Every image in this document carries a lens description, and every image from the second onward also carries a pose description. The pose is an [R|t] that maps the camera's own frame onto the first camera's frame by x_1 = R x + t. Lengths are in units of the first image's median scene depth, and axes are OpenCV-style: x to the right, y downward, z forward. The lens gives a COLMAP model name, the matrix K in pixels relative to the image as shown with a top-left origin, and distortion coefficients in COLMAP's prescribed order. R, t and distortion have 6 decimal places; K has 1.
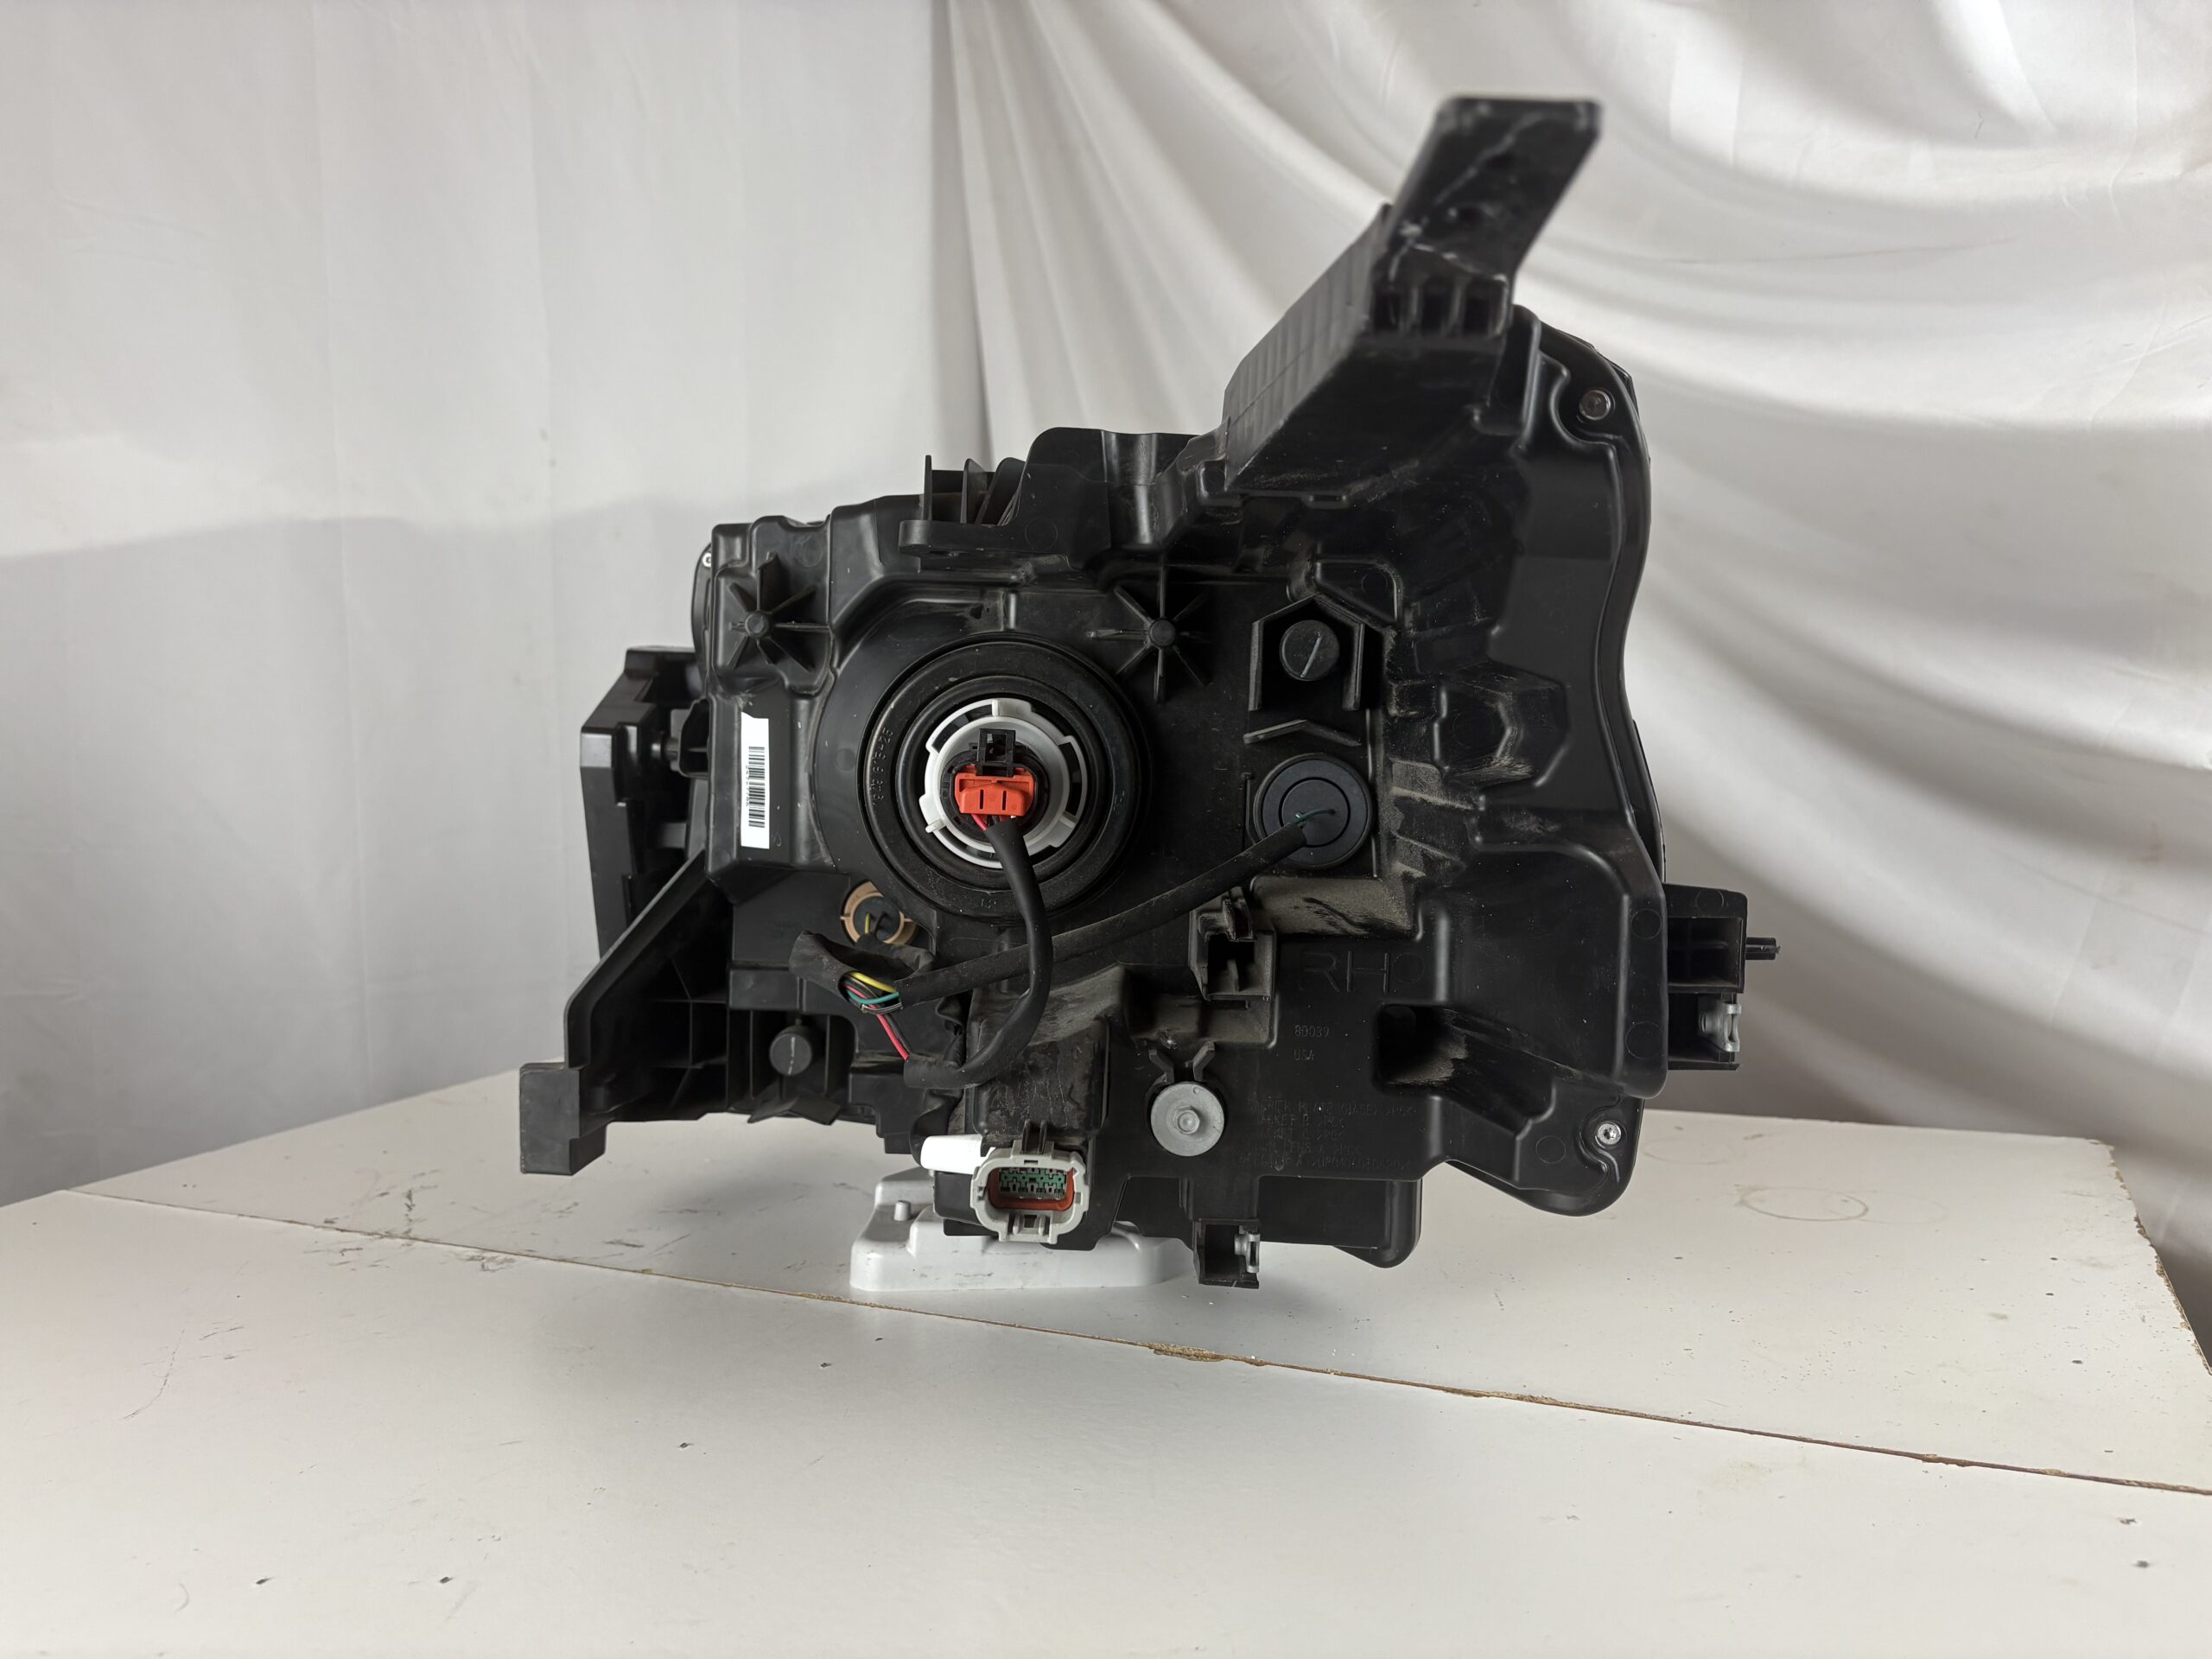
lens RADIAL K [[1696.2, 0, 1089.2], [0, 1696.2, 817.6], [0, 0, 1]] dist [0.035923, -0.027282]
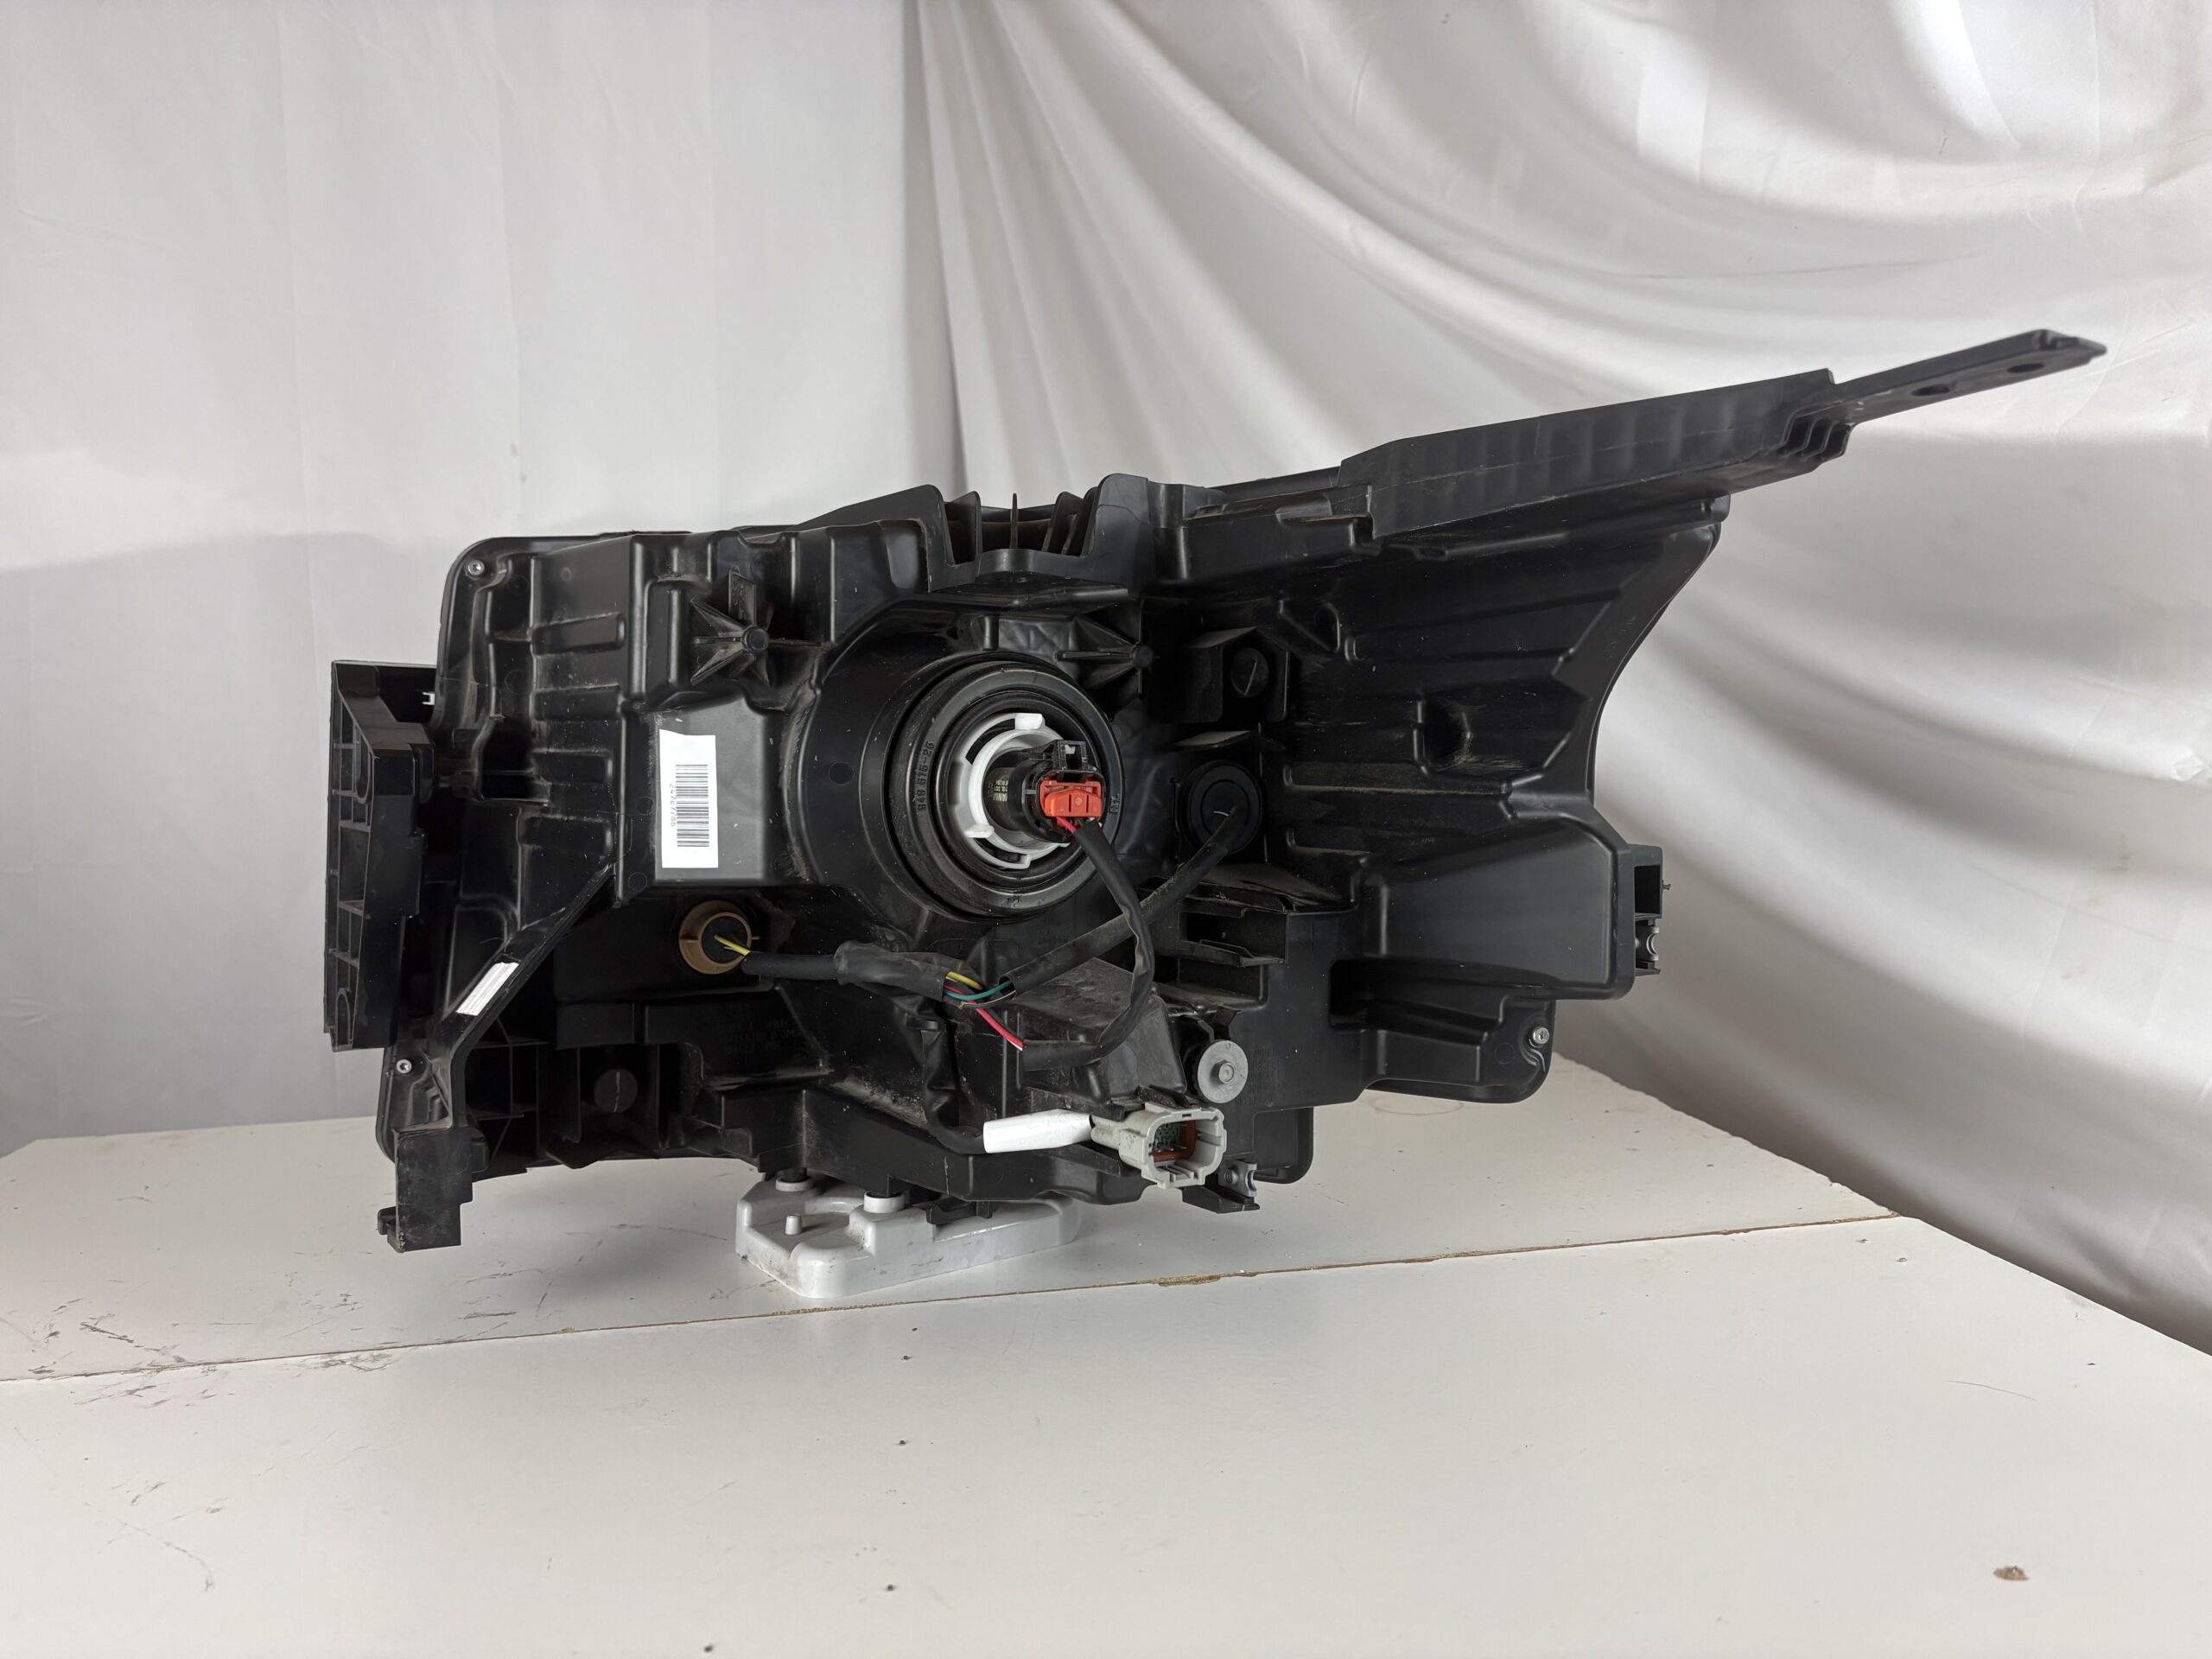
lens RADIAL K [[1696.2, 0, 1097.3], [0, 1696.2, 829.9], [0, 0, 1]] dist [0.035923, -0.027282]
pose [[0.833457, -0.040163, 0.551123, -0.602398], [0.046183, 0.998929, 0.002954, 0.003615], [-0.550652, 0.022991, 0.834419, 0.064510]]
